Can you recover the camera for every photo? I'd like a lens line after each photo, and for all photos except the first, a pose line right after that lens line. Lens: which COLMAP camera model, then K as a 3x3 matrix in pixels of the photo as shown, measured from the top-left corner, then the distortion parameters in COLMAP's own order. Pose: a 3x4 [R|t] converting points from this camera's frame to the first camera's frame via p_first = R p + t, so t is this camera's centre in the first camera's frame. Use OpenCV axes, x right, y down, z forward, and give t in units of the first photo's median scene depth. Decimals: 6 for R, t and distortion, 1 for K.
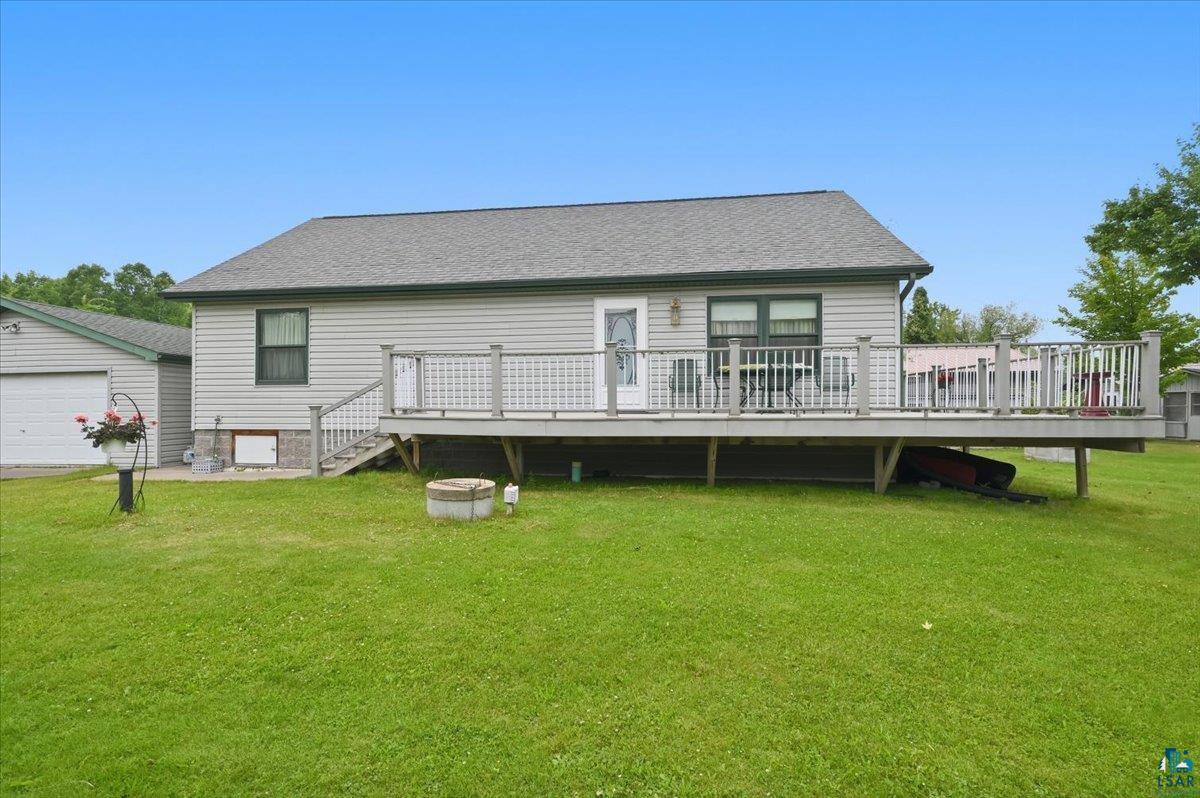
lens RADIAL K [[590.3, 0, 600.5], [0, 590.3, 401.3], [0, 0, 1]] dist [-0.002963, -0.000696]
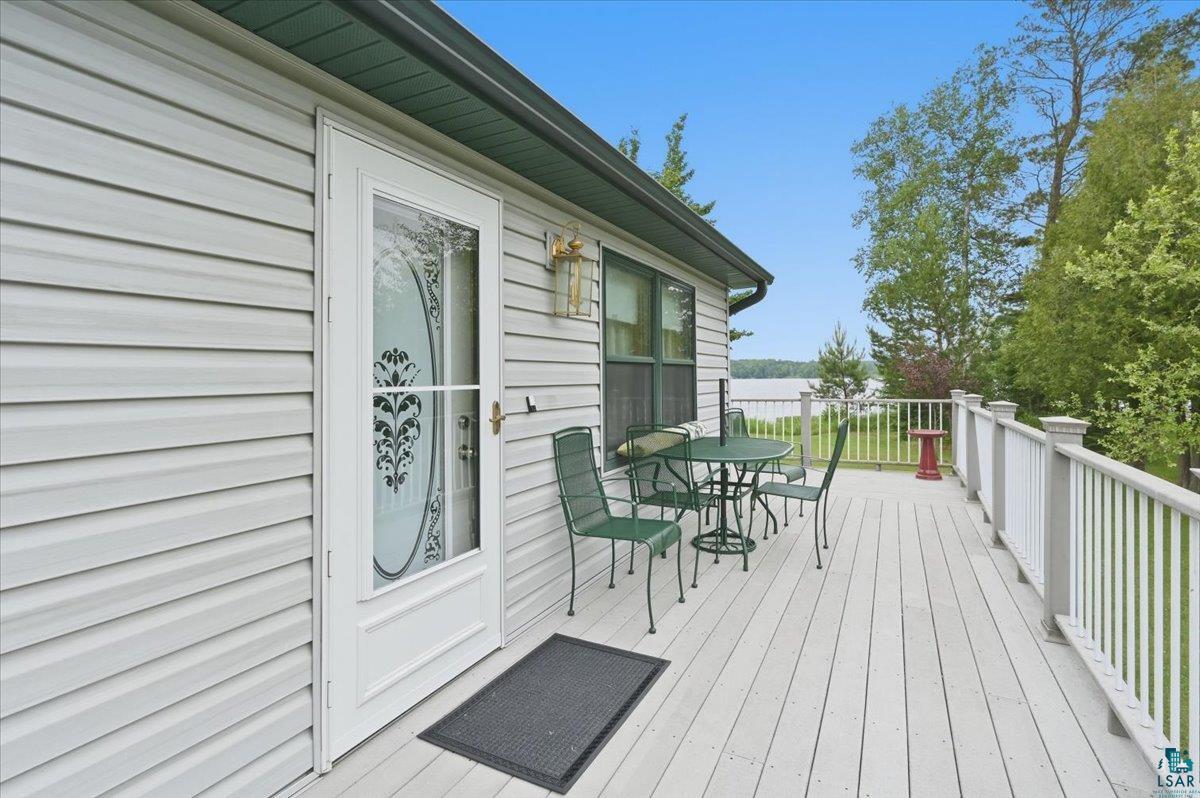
lens RADIAL K [[590.3, 0, 597.3], [0, 590.3, 388.1], [0, 0, 1]] dist [-0.002963, -0.000696]
pose [[0.292123, -0.017491, 0.956221, -0.143516], [0.012761, 0.999815, 0.014390, -0.085923], [-0.956296, 0.007998, 0.292292, 0.792070]]
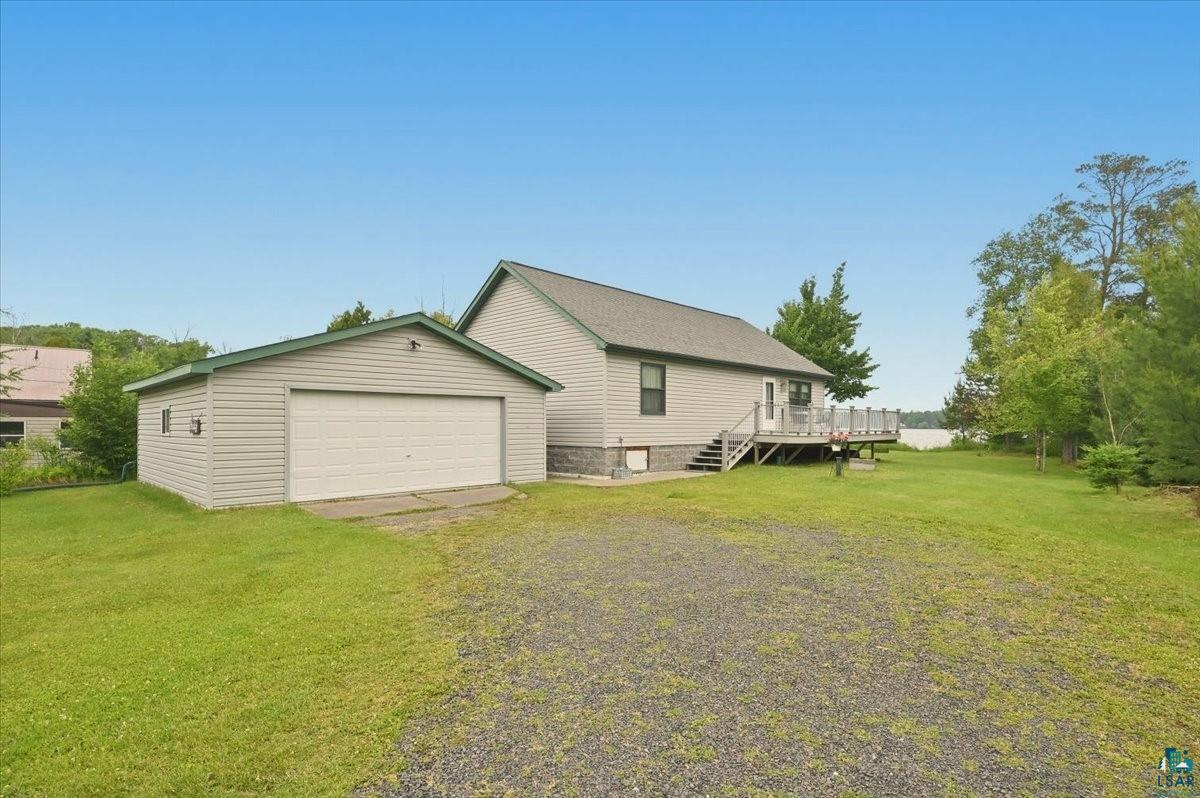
lens RADIAL K [[590.3, 0, 597.5], [0, 590.3, 404.7], [0, 0, 1]] dist [-0.002963, -0.000696]
pose [[0.576998, 0.030481, 0.816177, -1.826826], [-0.011553, 0.999508, -0.029161, -0.009359], [-0.816664, 0.007397, 0.577066, 0.263593]]
